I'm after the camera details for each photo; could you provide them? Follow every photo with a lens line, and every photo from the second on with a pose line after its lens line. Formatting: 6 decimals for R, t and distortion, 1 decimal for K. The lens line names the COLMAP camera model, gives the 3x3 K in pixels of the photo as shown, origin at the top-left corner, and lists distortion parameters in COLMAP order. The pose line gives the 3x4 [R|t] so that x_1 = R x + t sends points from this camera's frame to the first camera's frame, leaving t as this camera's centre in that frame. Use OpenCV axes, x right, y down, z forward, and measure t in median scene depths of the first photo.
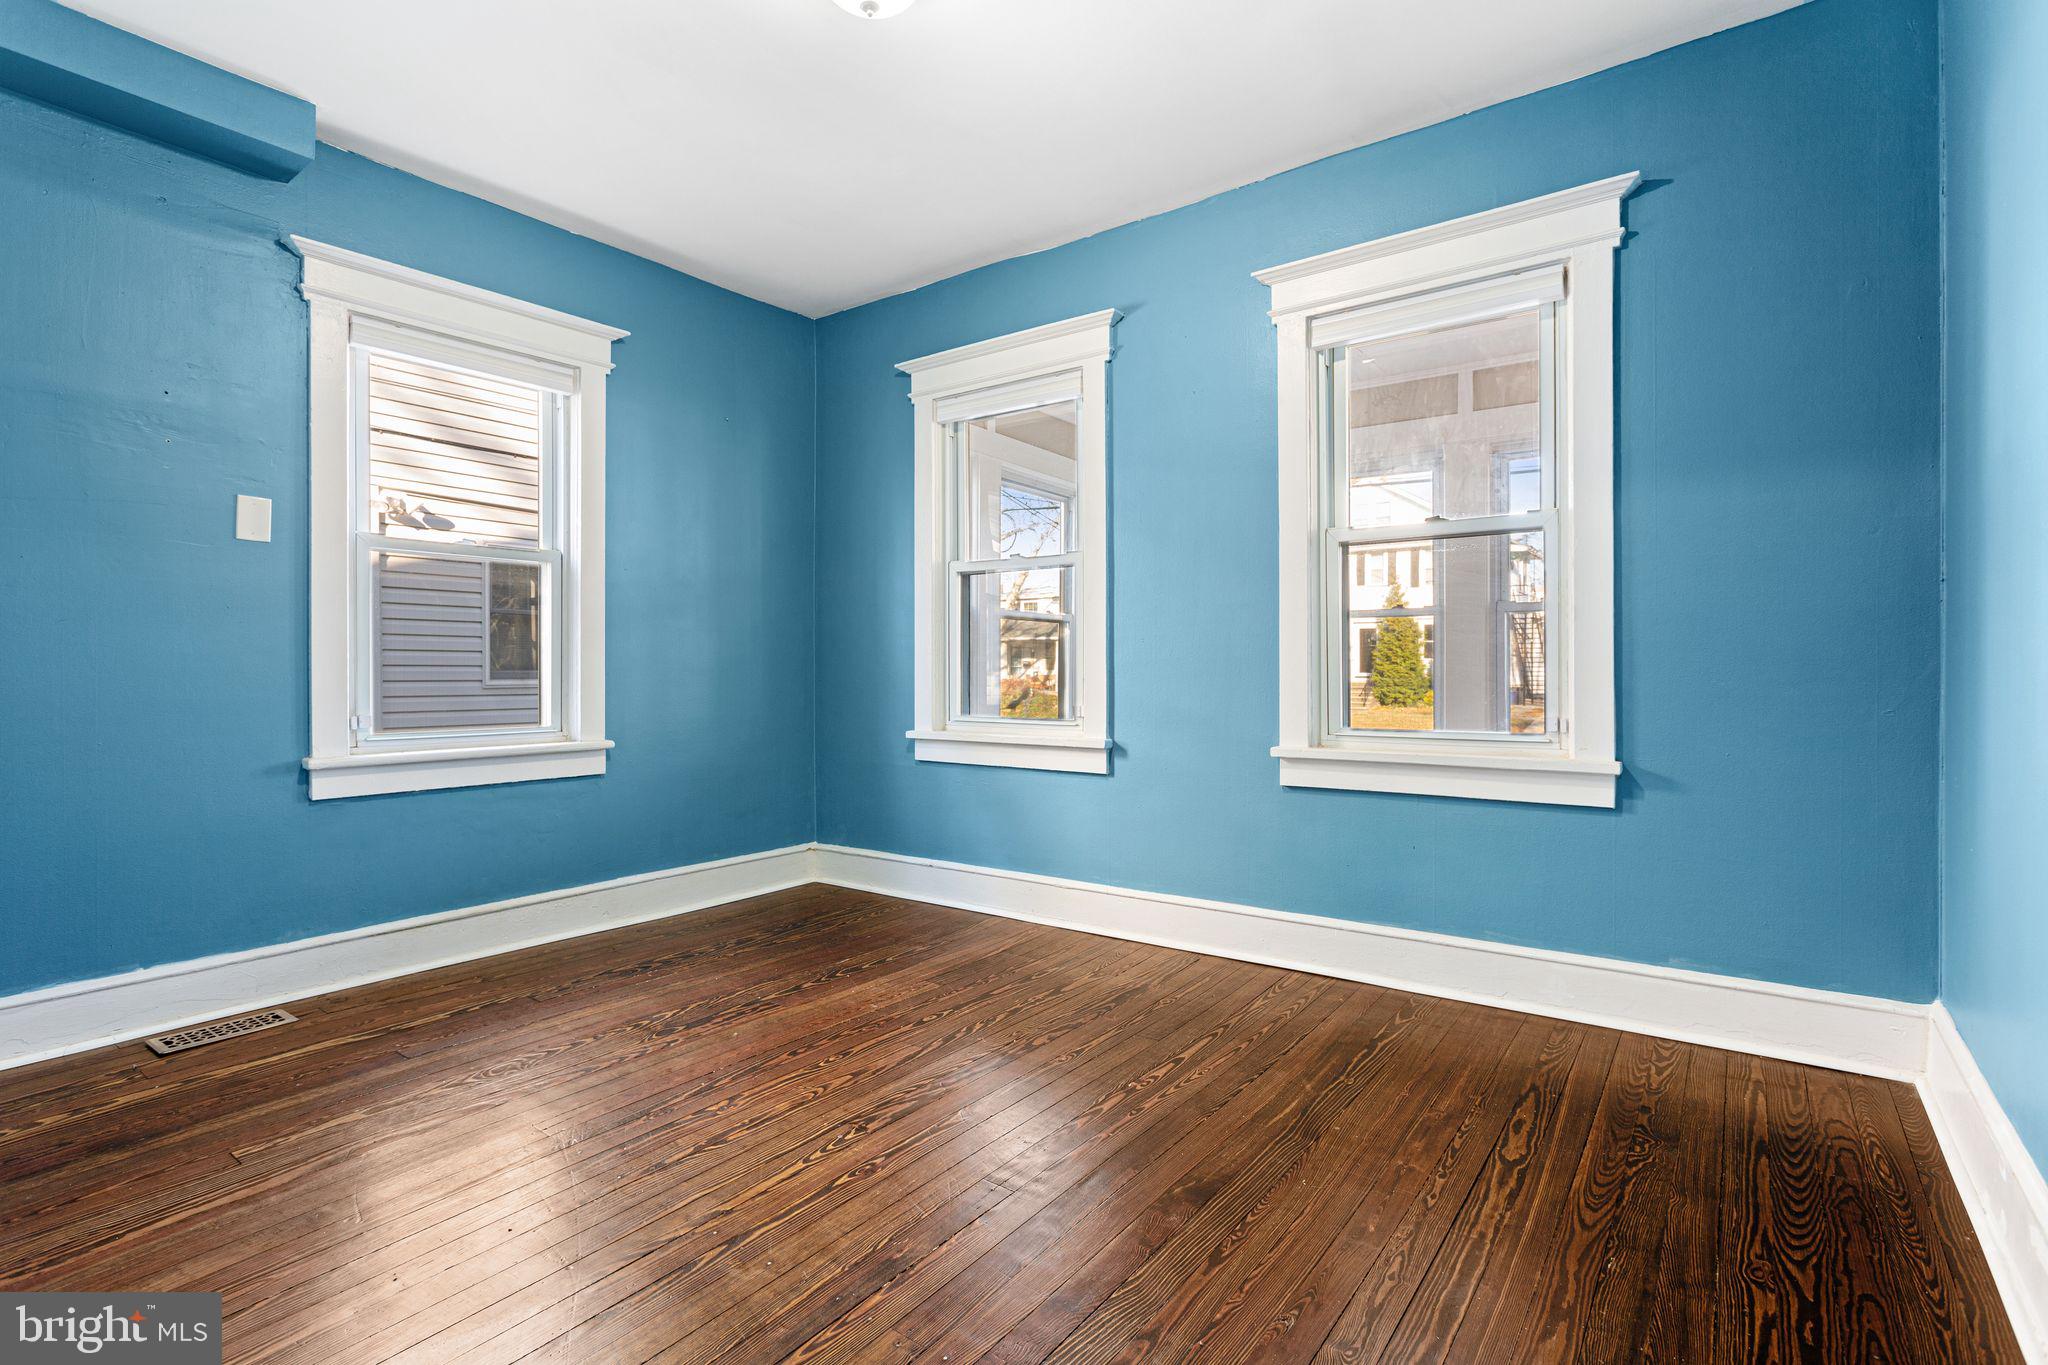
lens RADIAL K [[984.0, 0, 1029.3], [0, 984.0, 676.3], [0, 0, 1]] dist [-0.000402, 0.000429]
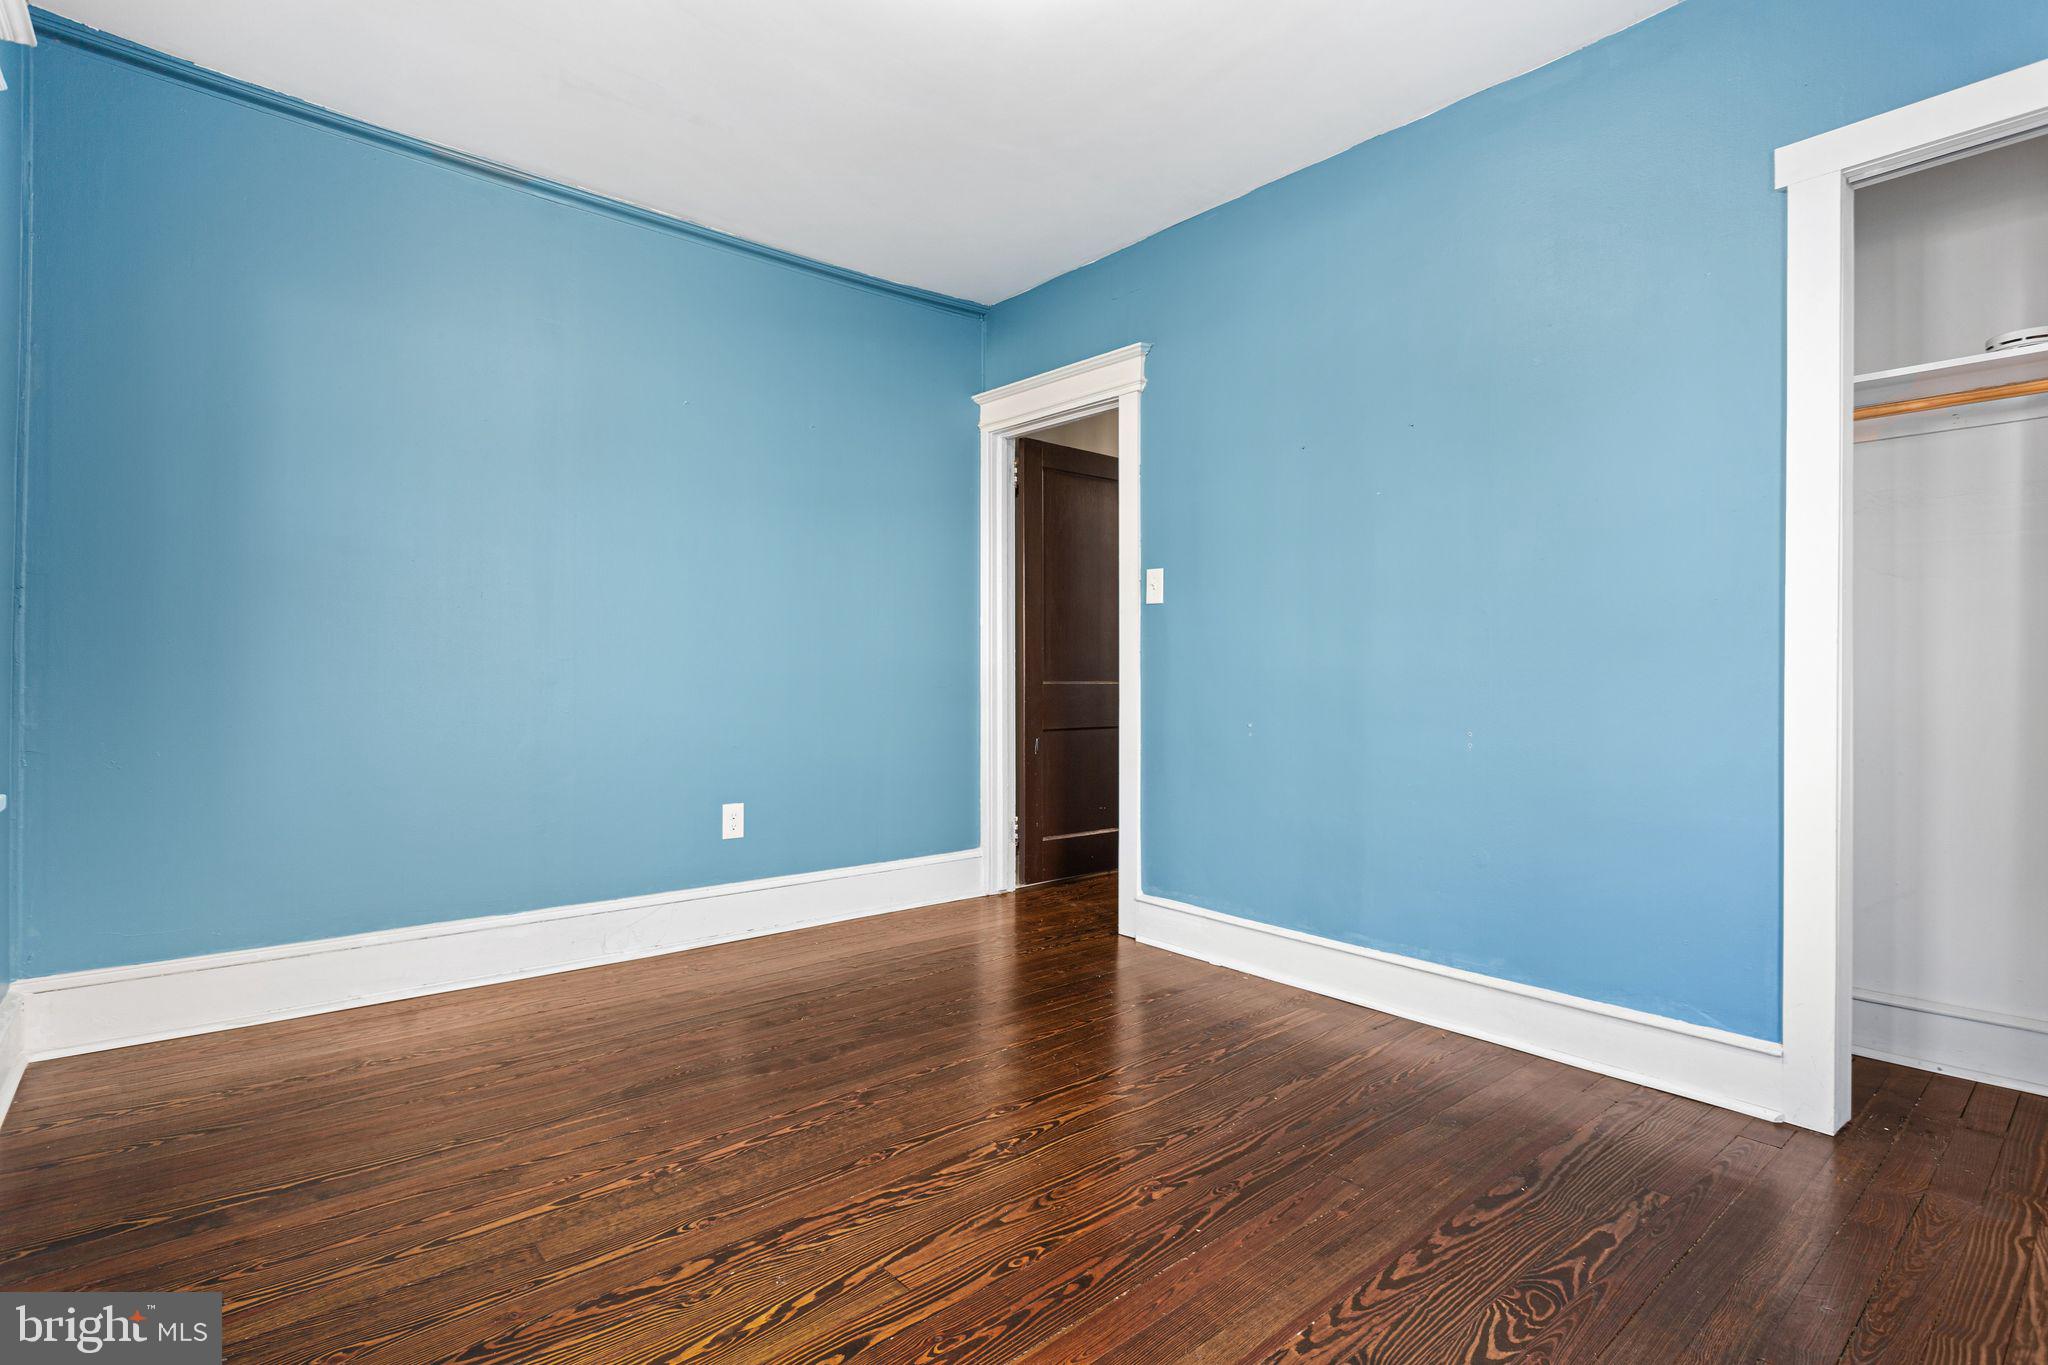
lens RADIAL K [[984.0, 0, 1029.3], [0, 984.0, 676.3], [0, 0, 1]] dist [-0.000402, 0.000429]
pose [[-0.973774, -0.002635, 0.227502, -0.351018], [-0.000999, 0.999973, 0.007303, -0.007346], [-0.227515, 0.006884, -0.973750, 1.633182]]
